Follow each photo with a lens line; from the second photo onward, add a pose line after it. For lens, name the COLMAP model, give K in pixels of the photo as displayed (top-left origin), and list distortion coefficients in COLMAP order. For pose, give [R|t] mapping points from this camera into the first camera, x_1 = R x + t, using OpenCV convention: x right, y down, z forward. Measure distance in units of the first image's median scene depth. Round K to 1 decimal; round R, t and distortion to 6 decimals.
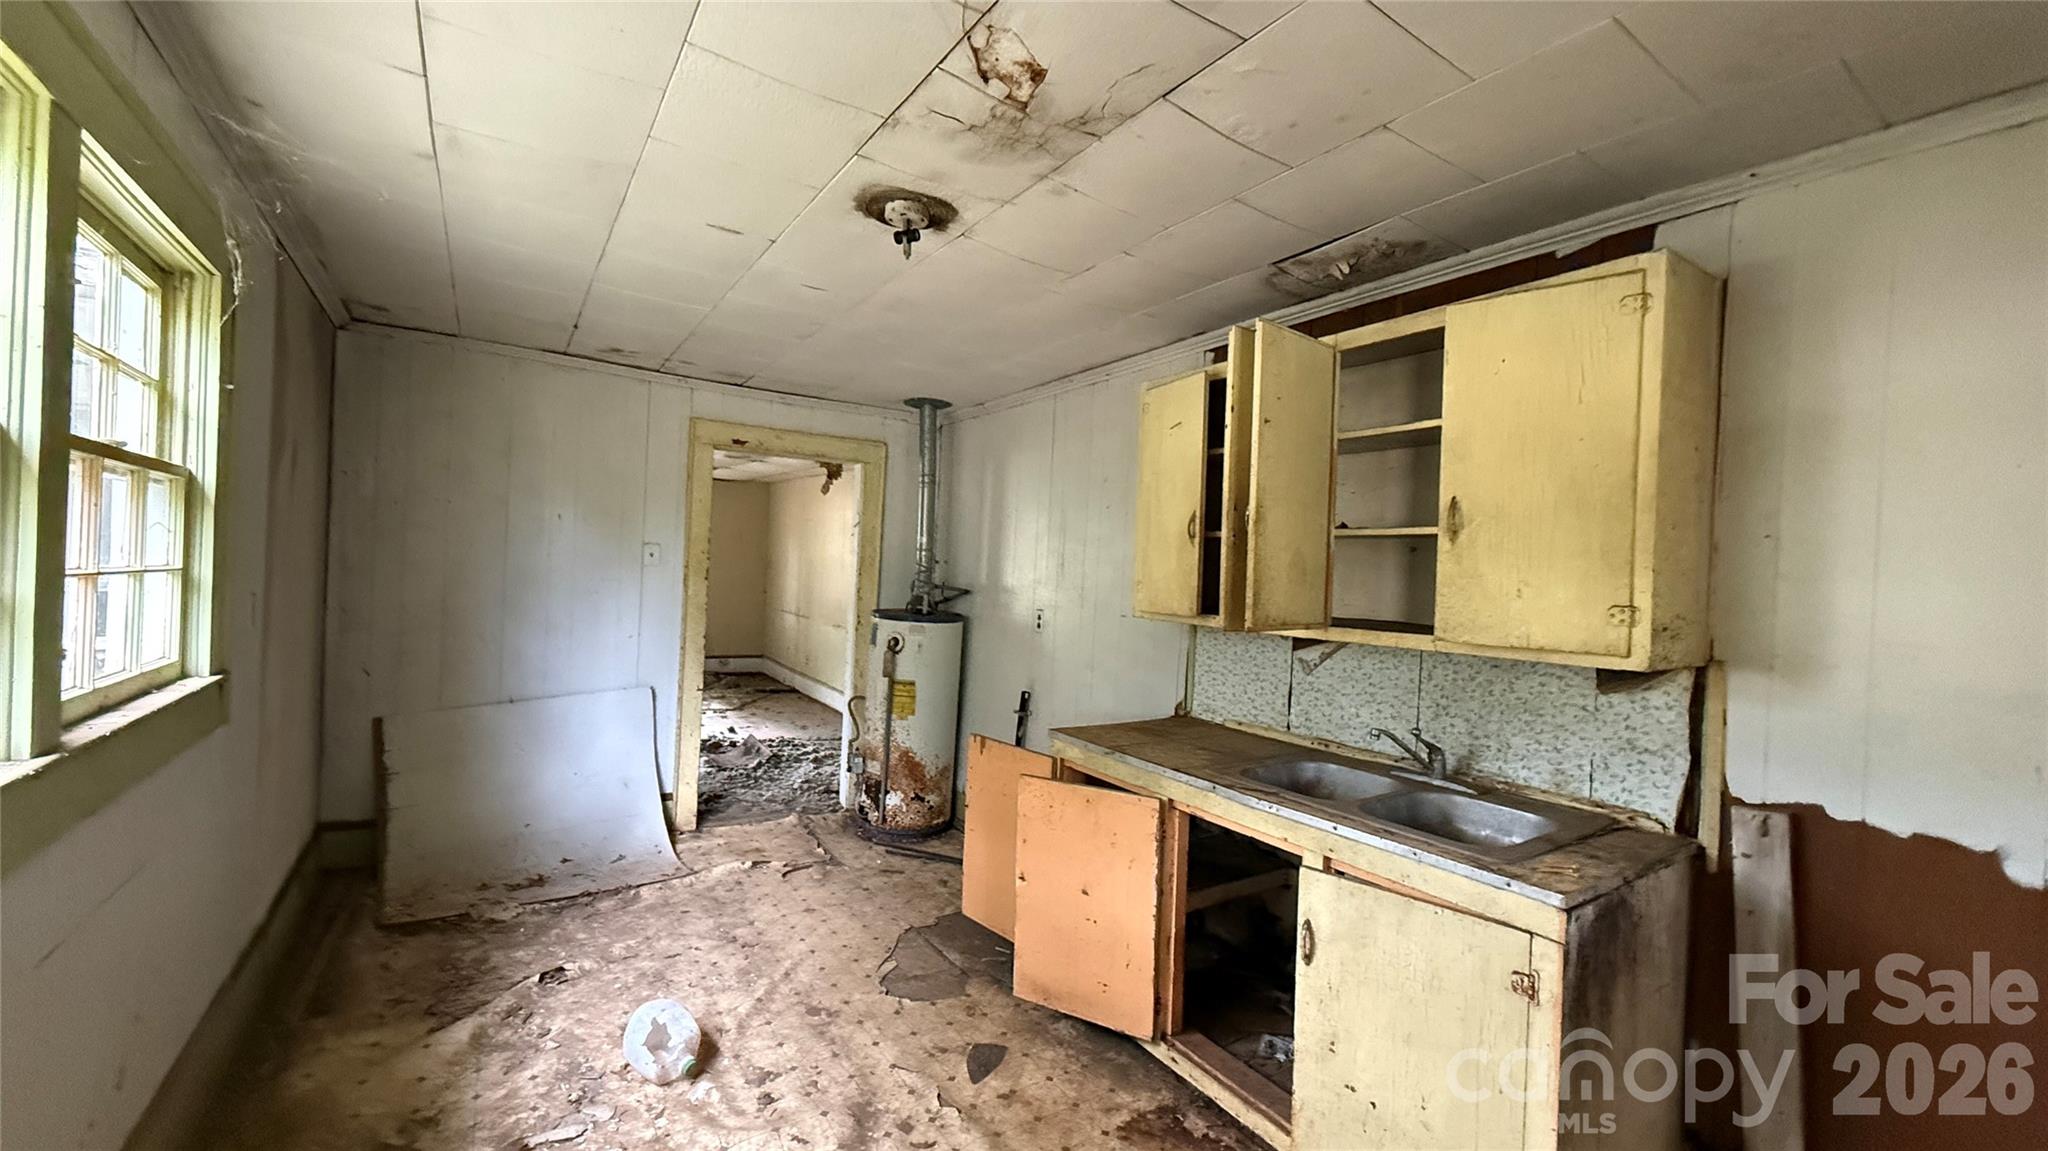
lens RADIAL K [[812.5, 0, 1028.7], [0, 812.5, 572.7], [0, 0, 1]] dist [-0.003033, 0.000384]
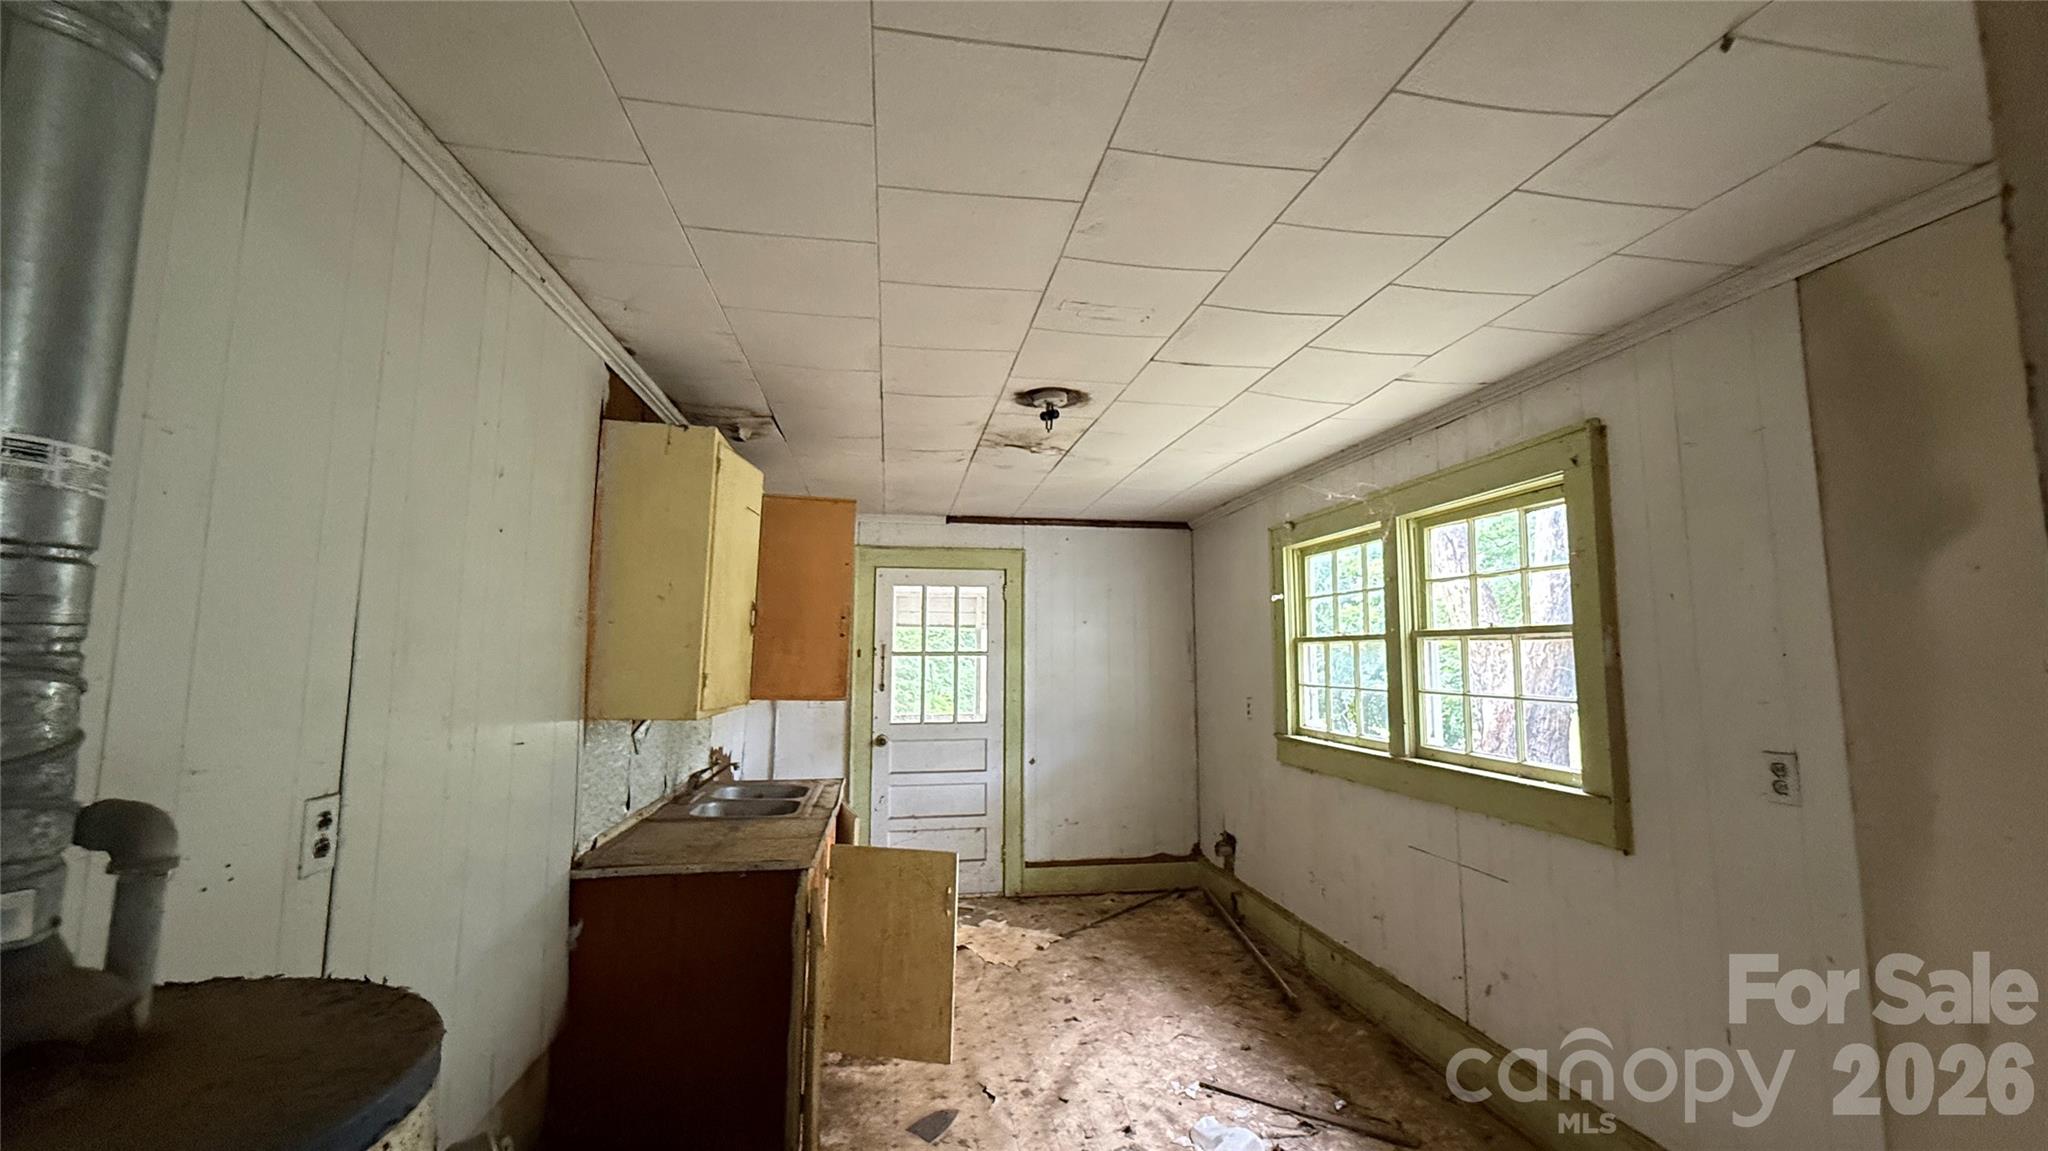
lens RADIAL K [[812.5, 0, 1027.2], [0, 812.5, 570.8], [0, 0, 1]] dist [-0.003033, 0.000384]
pose [[-0.911772, -0.008614, 0.410605, -0.583223], [-0.049667, 0.994755, -0.089420, -0.041088], [-0.407682, -0.101924, -0.907418, 1.935500]]
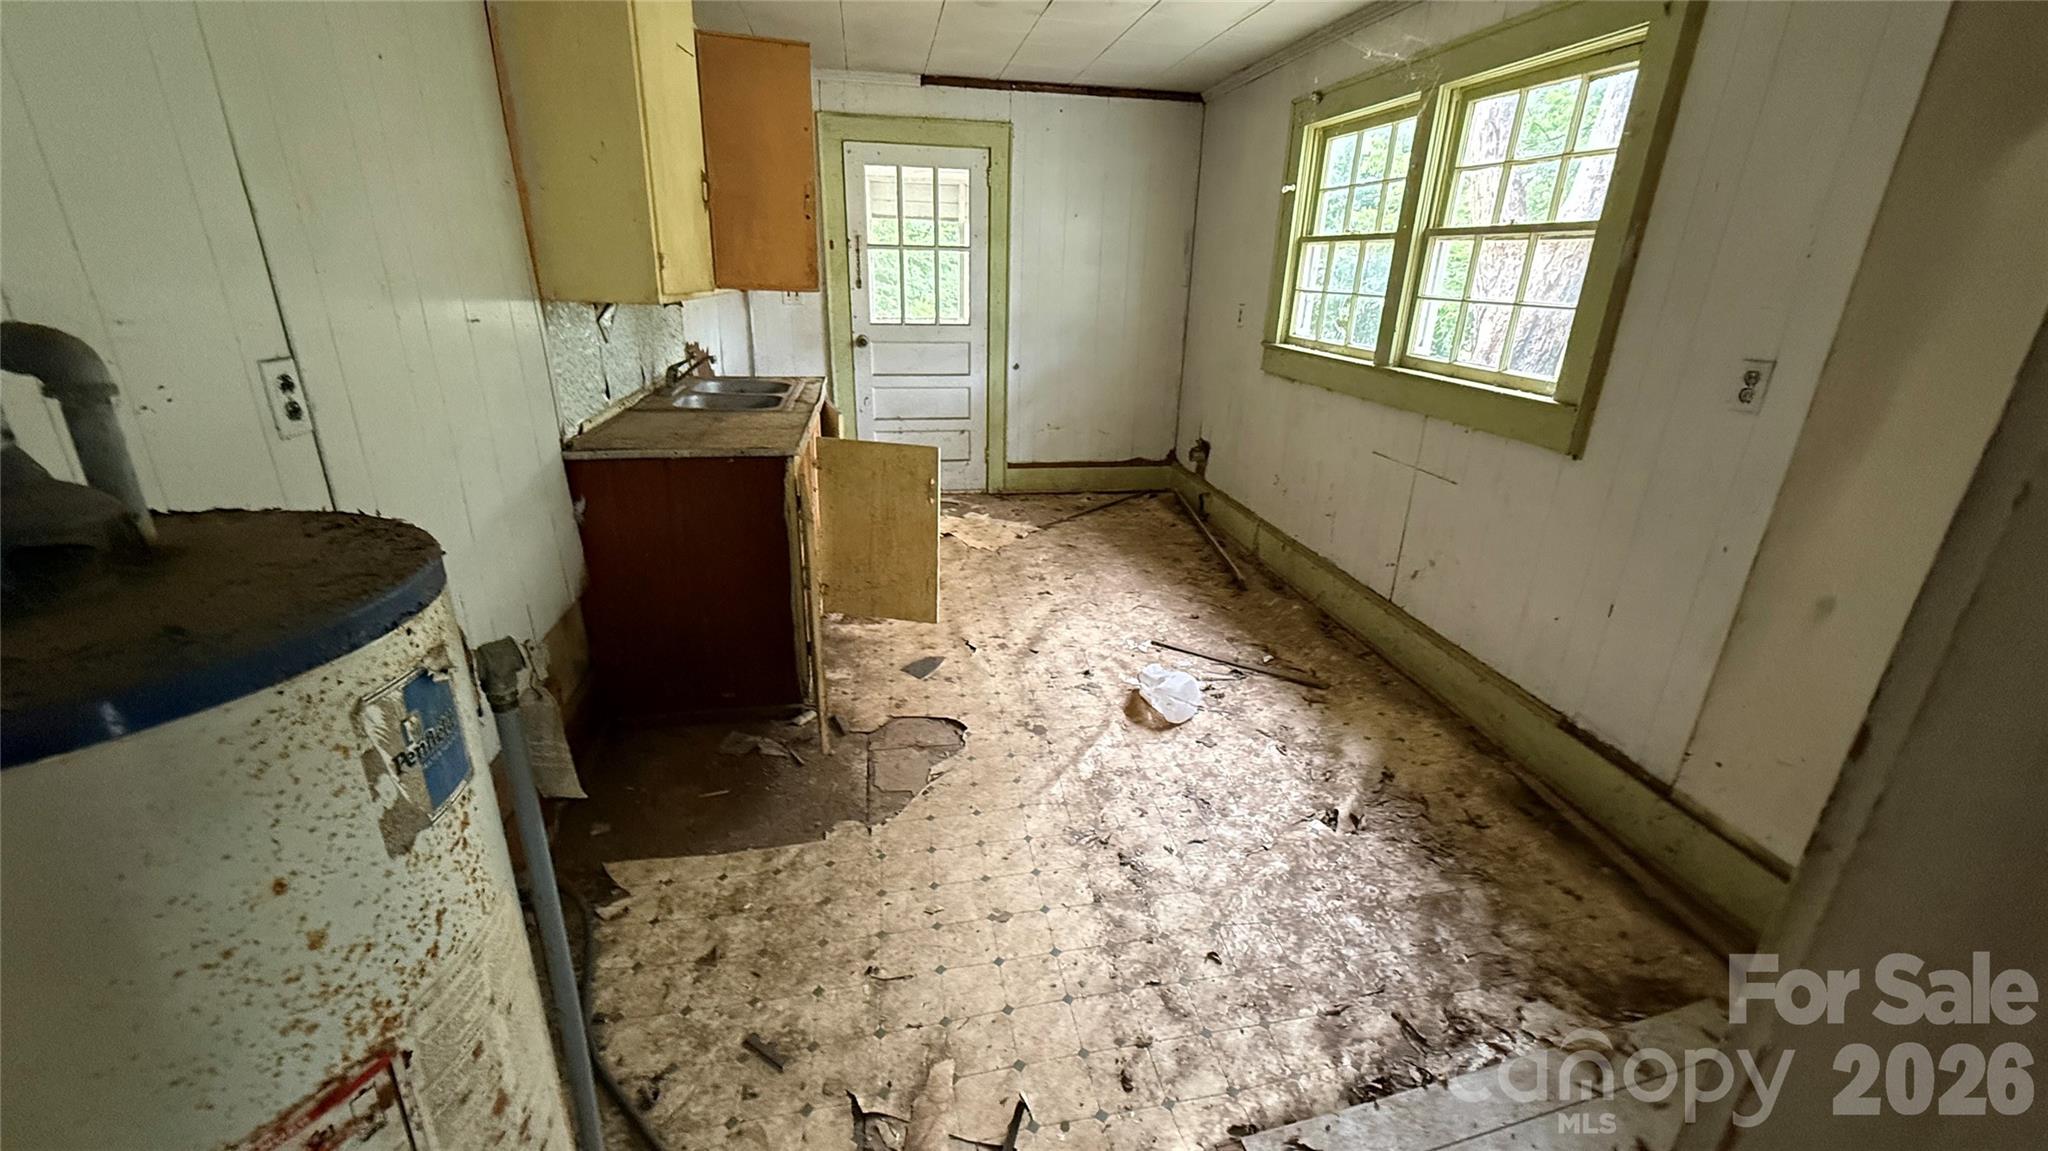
lens RADIAL K [[812.5, 0, 1027.7], [0, 812.5, 570.0], [0, 0, 1]] dist [-0.003033, 0.000384]
pose [[-0.914661, -0.208877, 0.346071, -0.593409], [-0.073887, 0.928112, 0.364895, -0.019419], [-0.397411, 0.308185, -0.864342, 1.925660]]
